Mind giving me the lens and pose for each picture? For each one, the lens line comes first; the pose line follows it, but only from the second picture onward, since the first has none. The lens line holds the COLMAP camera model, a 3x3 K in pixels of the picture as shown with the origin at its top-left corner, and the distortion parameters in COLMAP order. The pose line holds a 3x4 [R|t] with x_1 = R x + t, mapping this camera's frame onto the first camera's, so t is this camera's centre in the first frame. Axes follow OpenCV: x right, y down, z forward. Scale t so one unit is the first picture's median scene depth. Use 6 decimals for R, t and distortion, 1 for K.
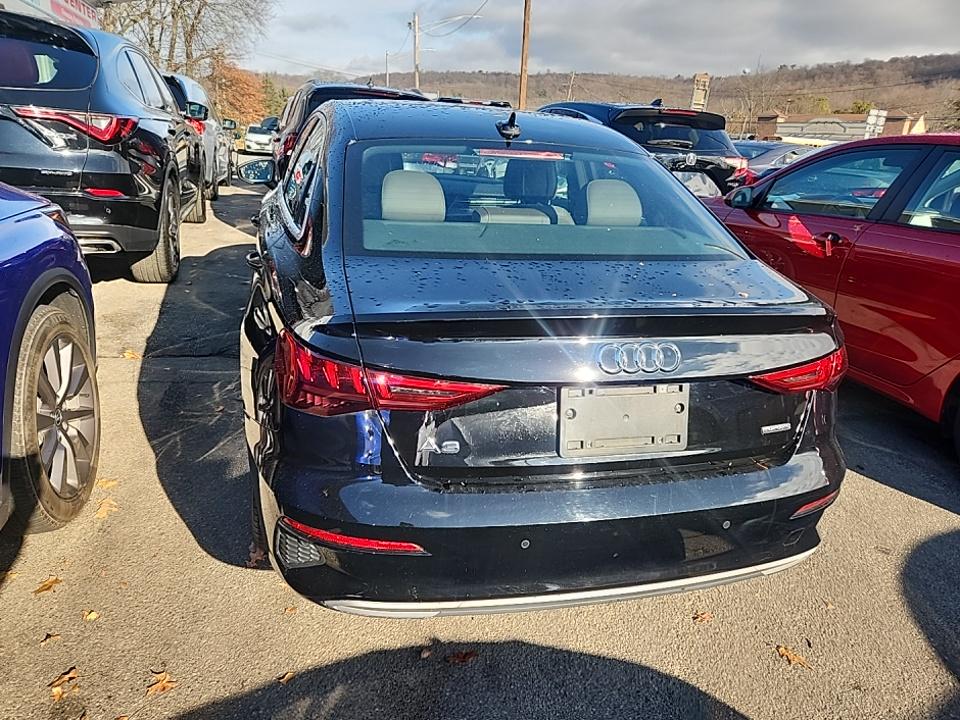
lens RADIAL K [[658.2, 0, 474.4], [0, 658.2, 362.7], [0, 0, 1]] dist [0.053311, -0.034703]
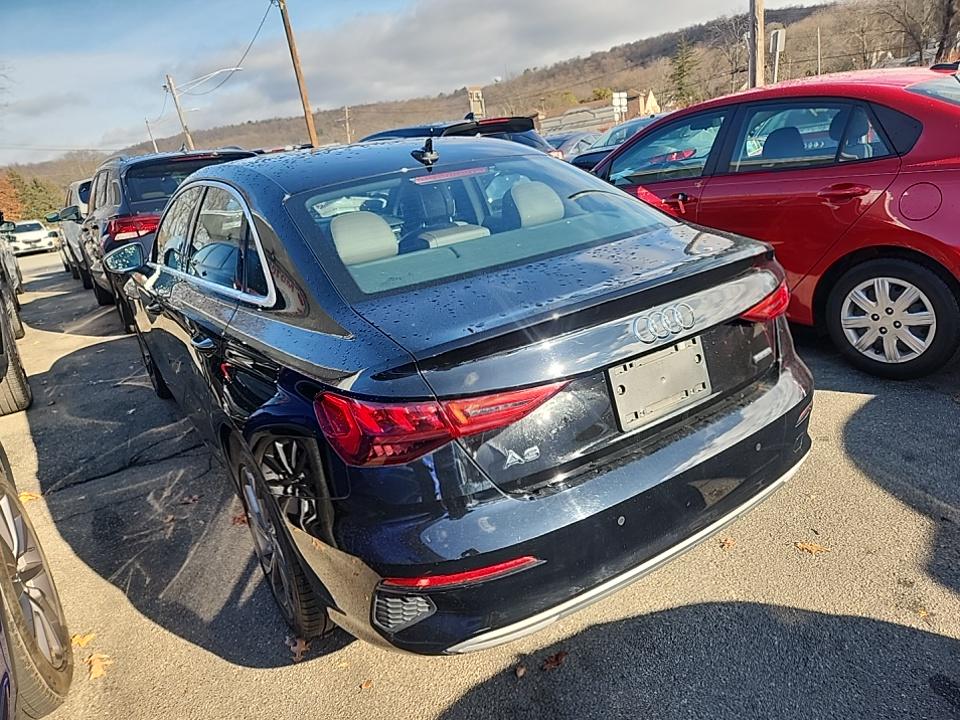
lens RADIAL K [[658.2, 0, 448.8], [0, 658.2, 364.4], [0, 0, 1]] dist [0.053311, -0.034703]
pose [[0.927853, -0.272345, 0.254787, -0.204464], [0.283055, 0.959087, -0.005616, -0.019185], [-0.242833, 0.077330, 0.966981, 0.016470]]
